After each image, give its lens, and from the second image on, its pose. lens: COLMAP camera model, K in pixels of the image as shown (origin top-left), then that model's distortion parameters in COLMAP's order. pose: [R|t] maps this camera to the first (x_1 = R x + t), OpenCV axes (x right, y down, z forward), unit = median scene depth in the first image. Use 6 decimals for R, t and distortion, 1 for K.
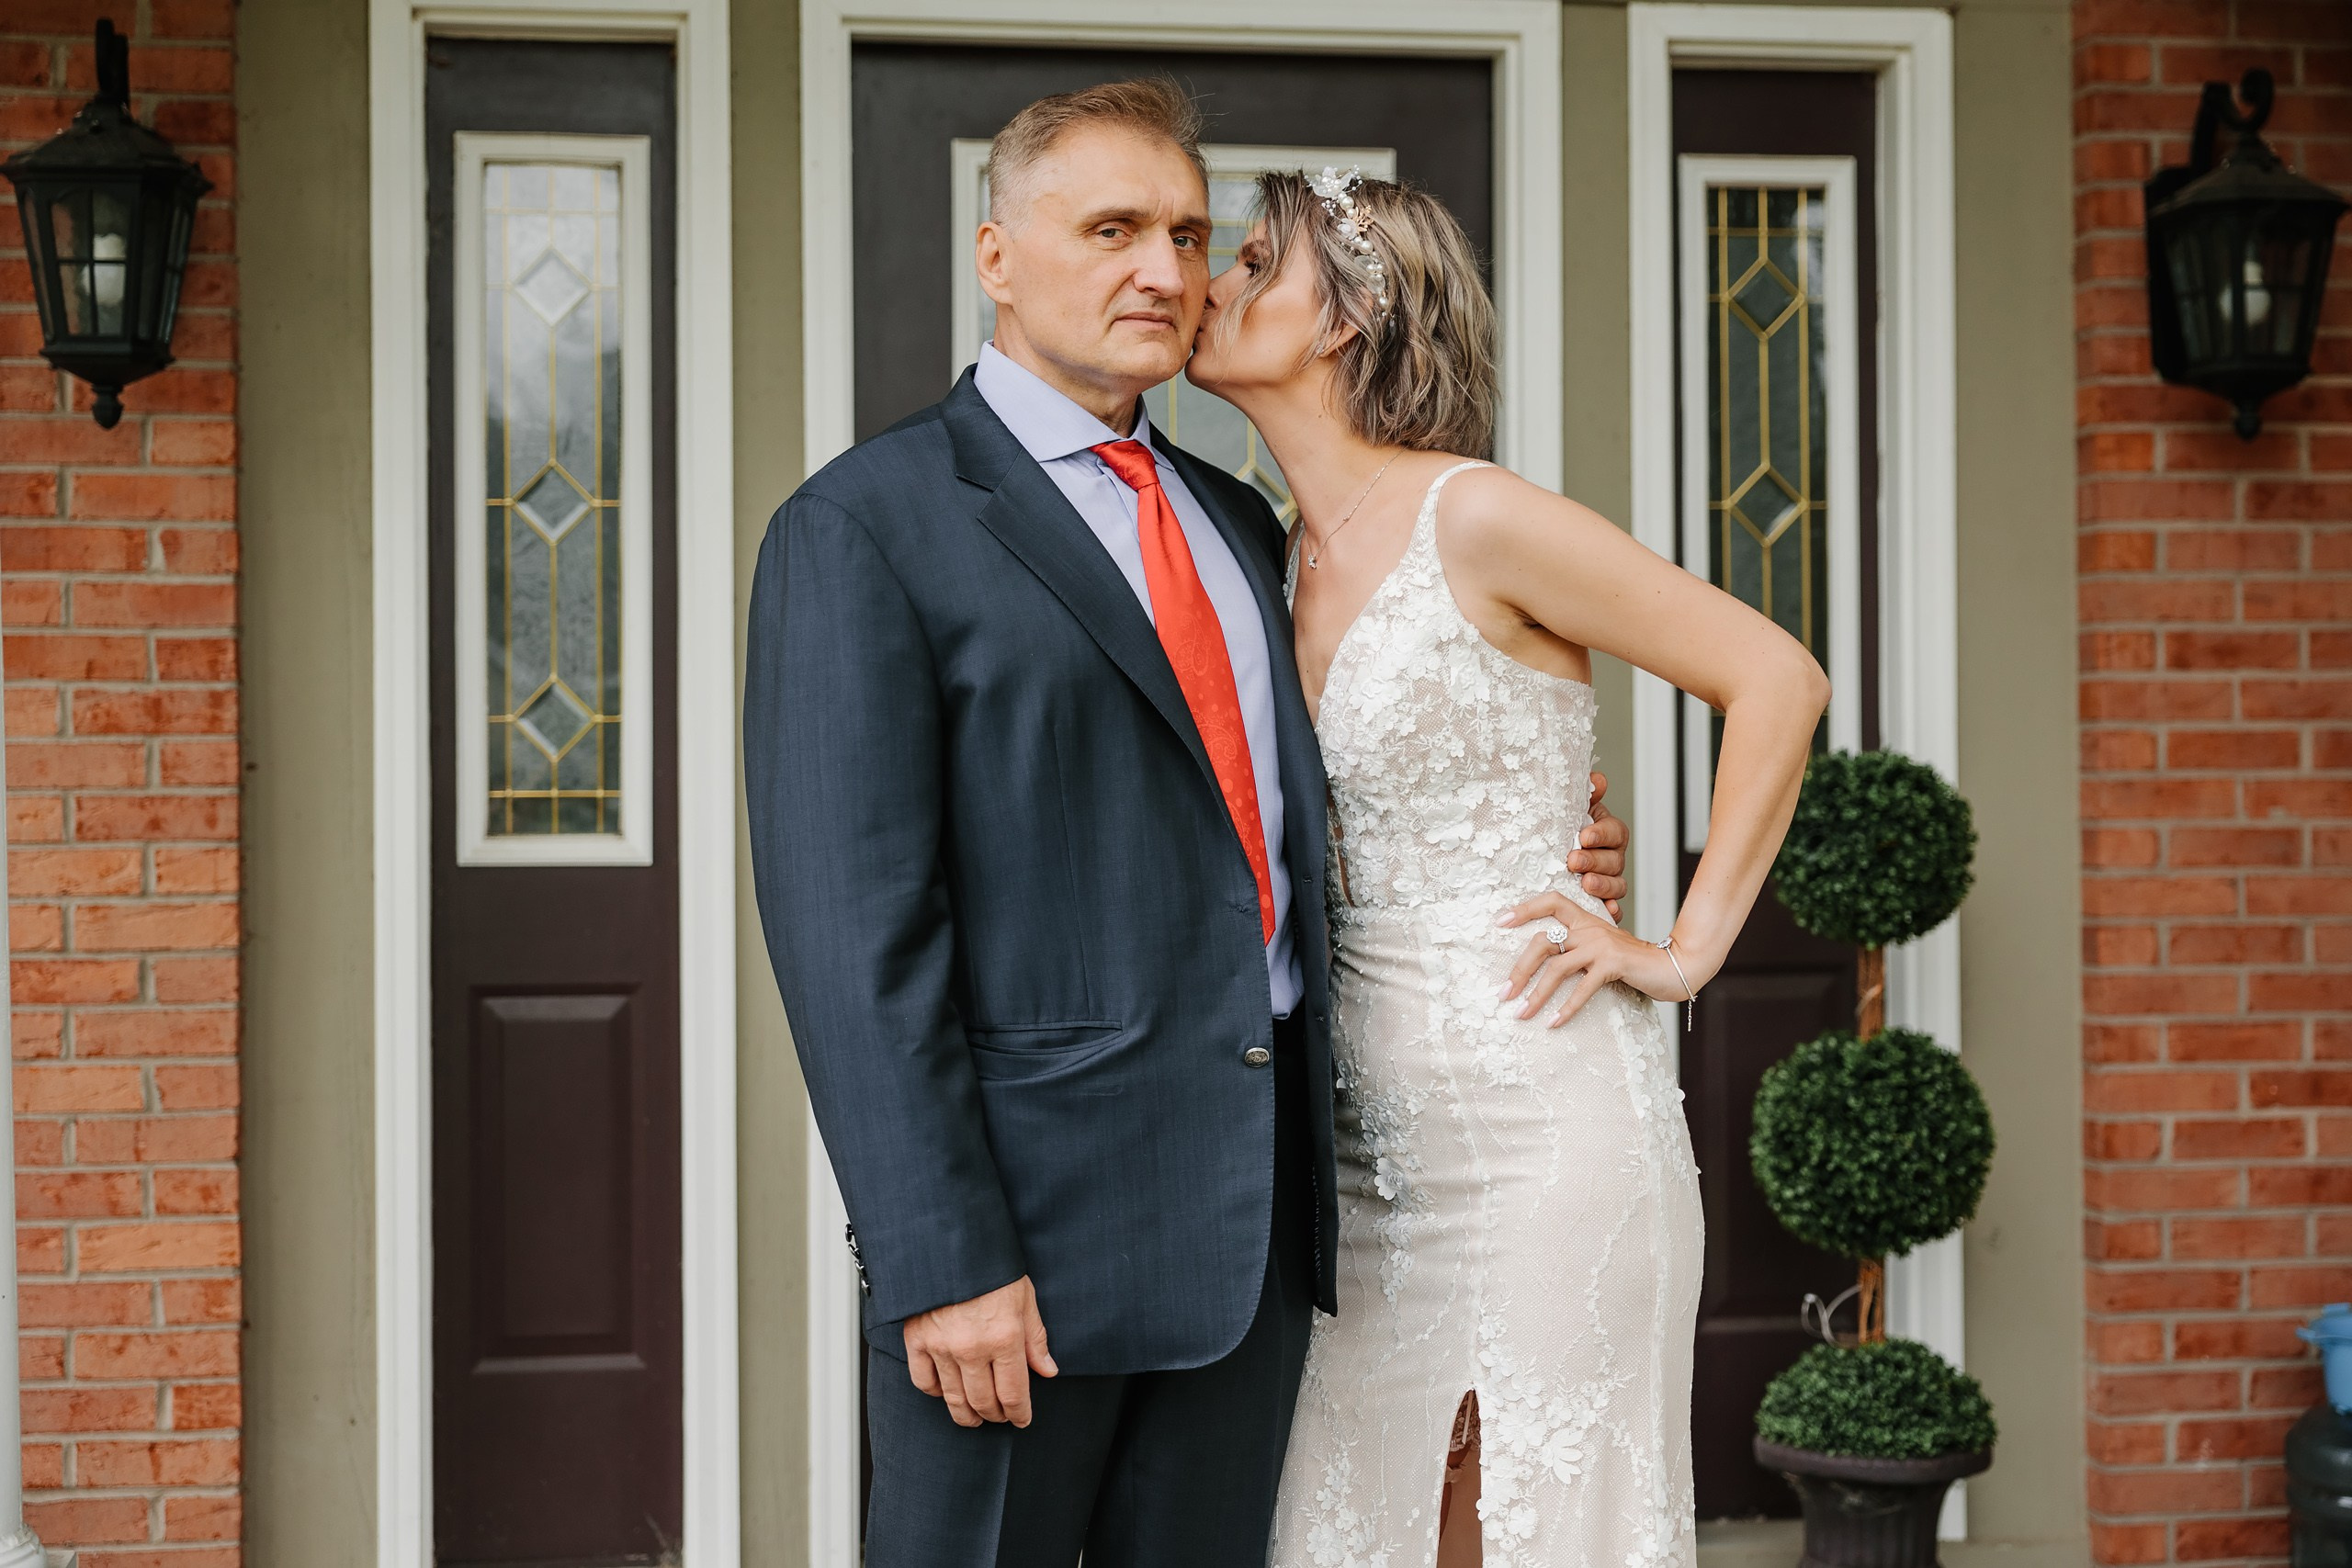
lens RADIAL K [[3761.8, 0, 1144.4], [0, 3761.8, 782.7], [0, 0, 1]] dist [0.024431, -0.109278]
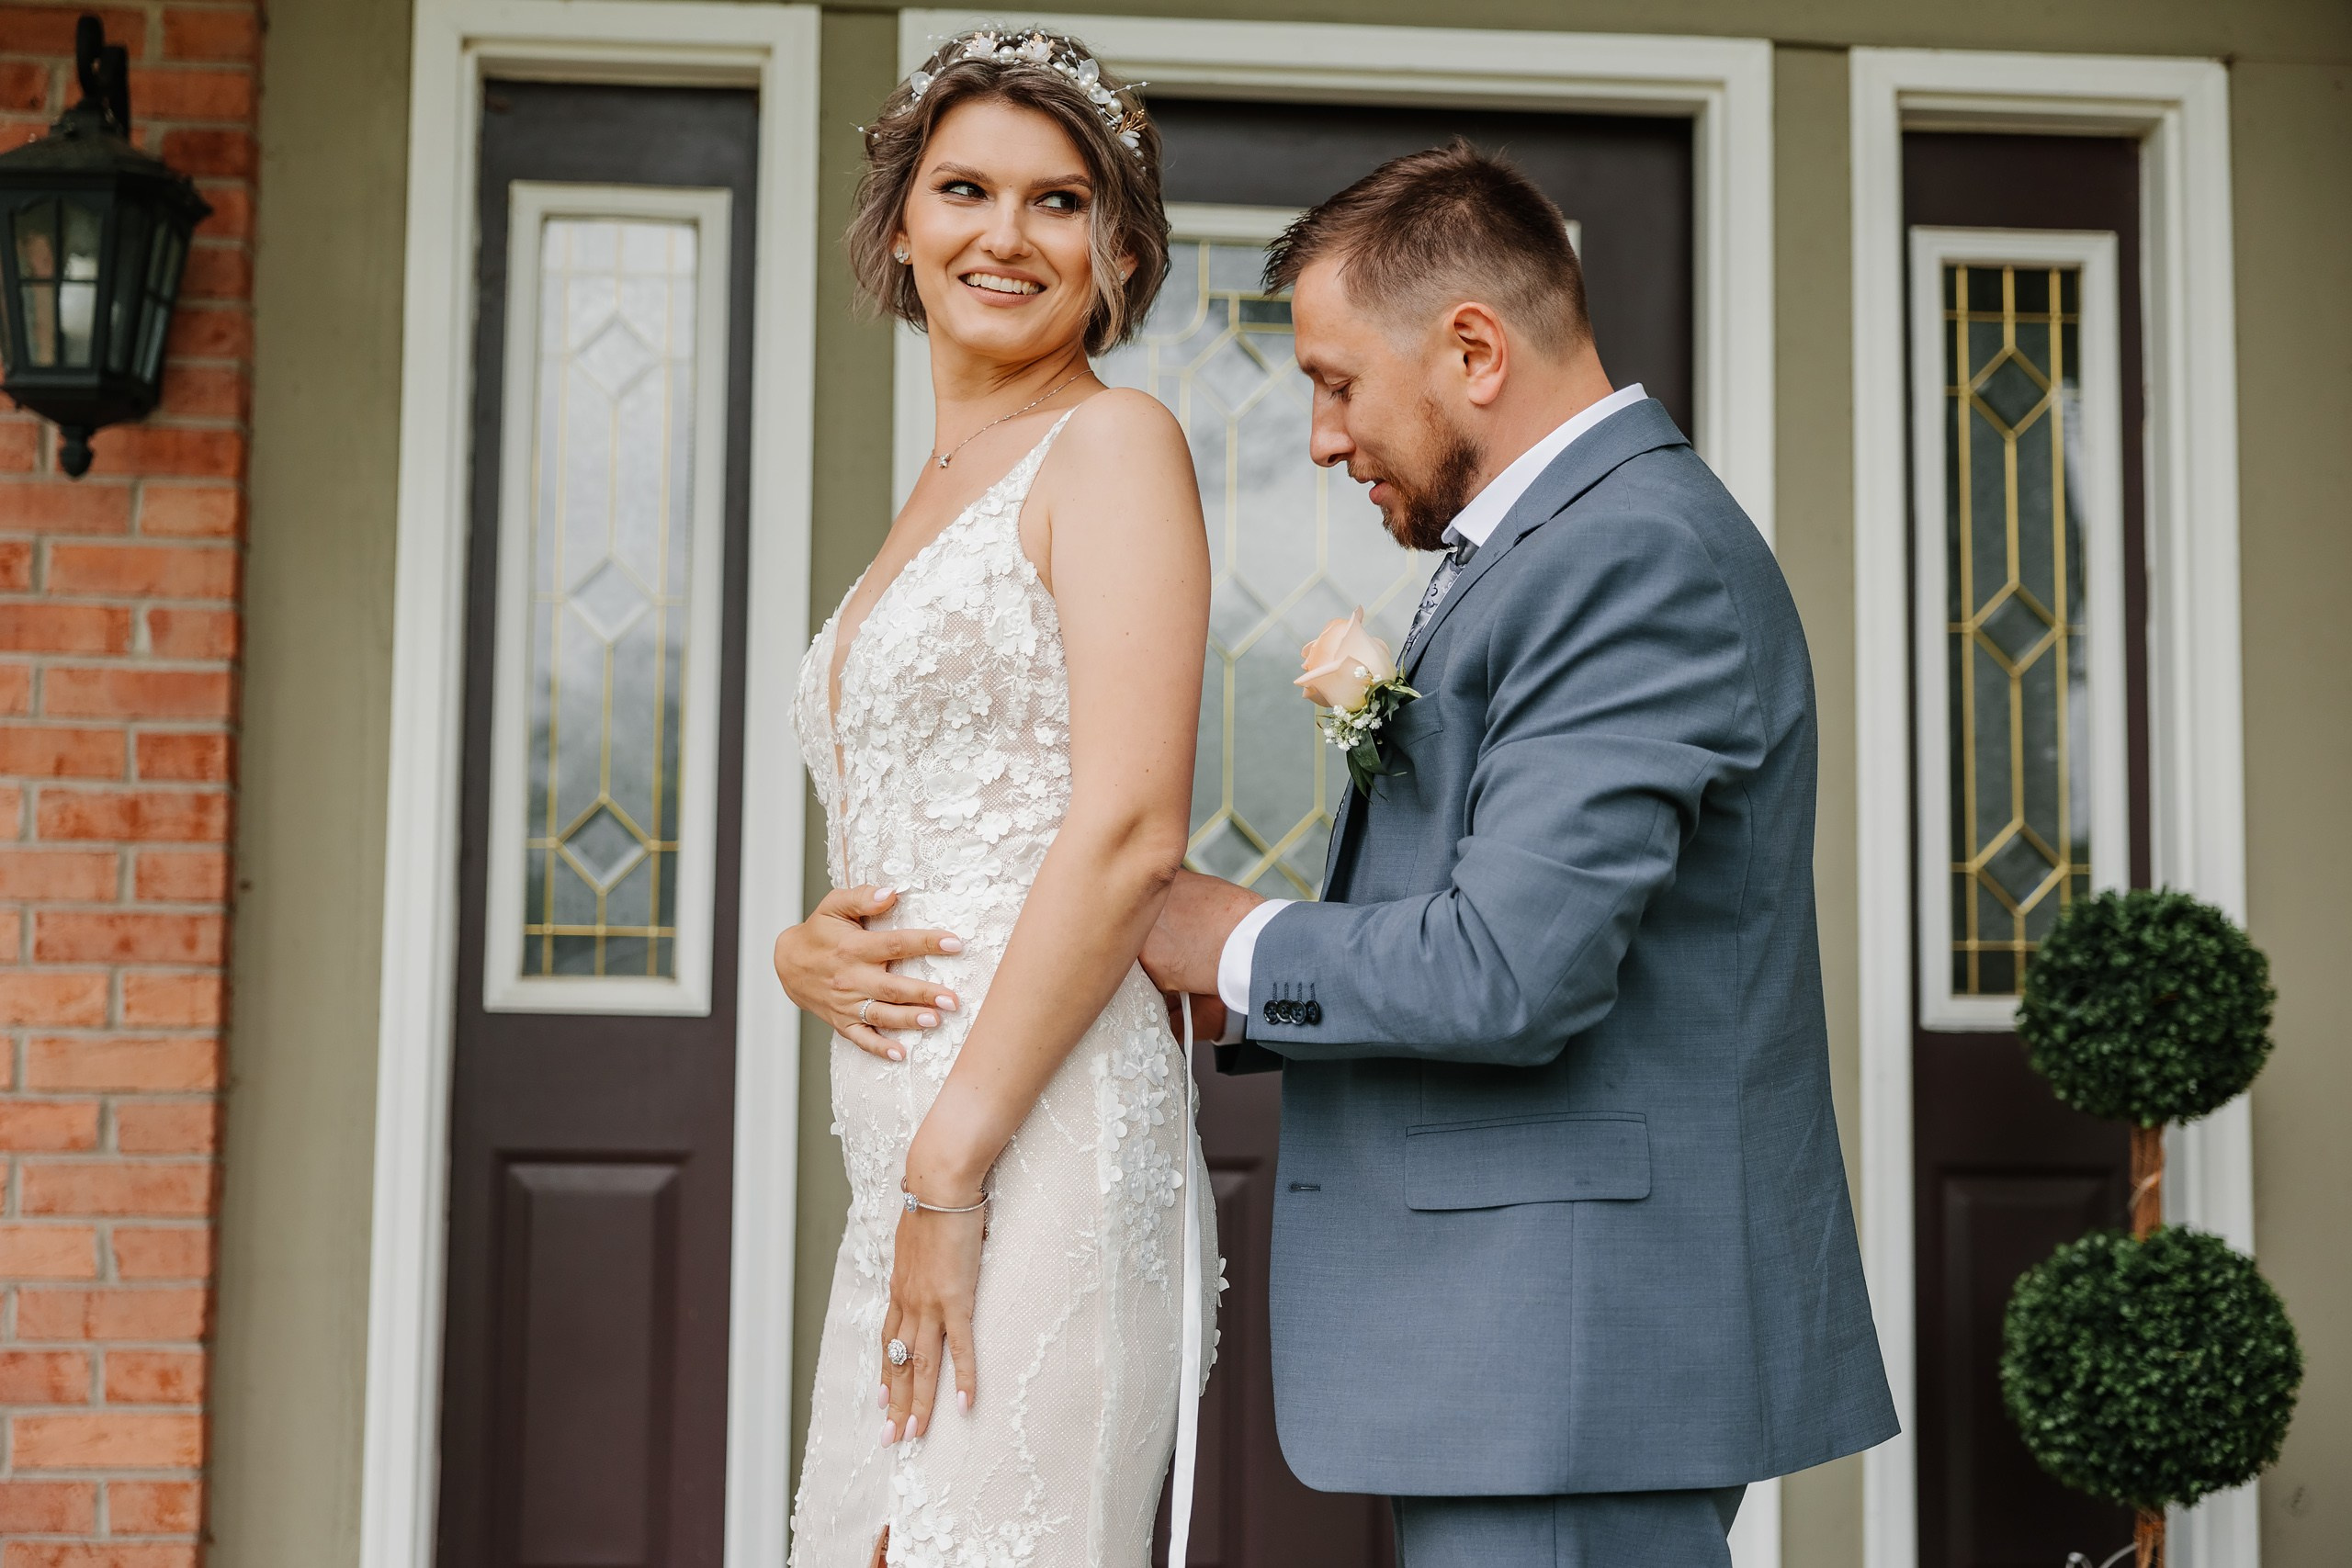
lens RADIAL K [[3548.8, 0, 1157.9], [0, 3548.8, 776.9], [0, 0, 1]] dist [0.032085, -0.144949]
pose [[0.997231, 0.010449, -0.073628, 0.033241], [-0.017847, 0.994772, -0.100548, 0.050259], [0.072193, 0.101583, 0.992204, 0.203044]]
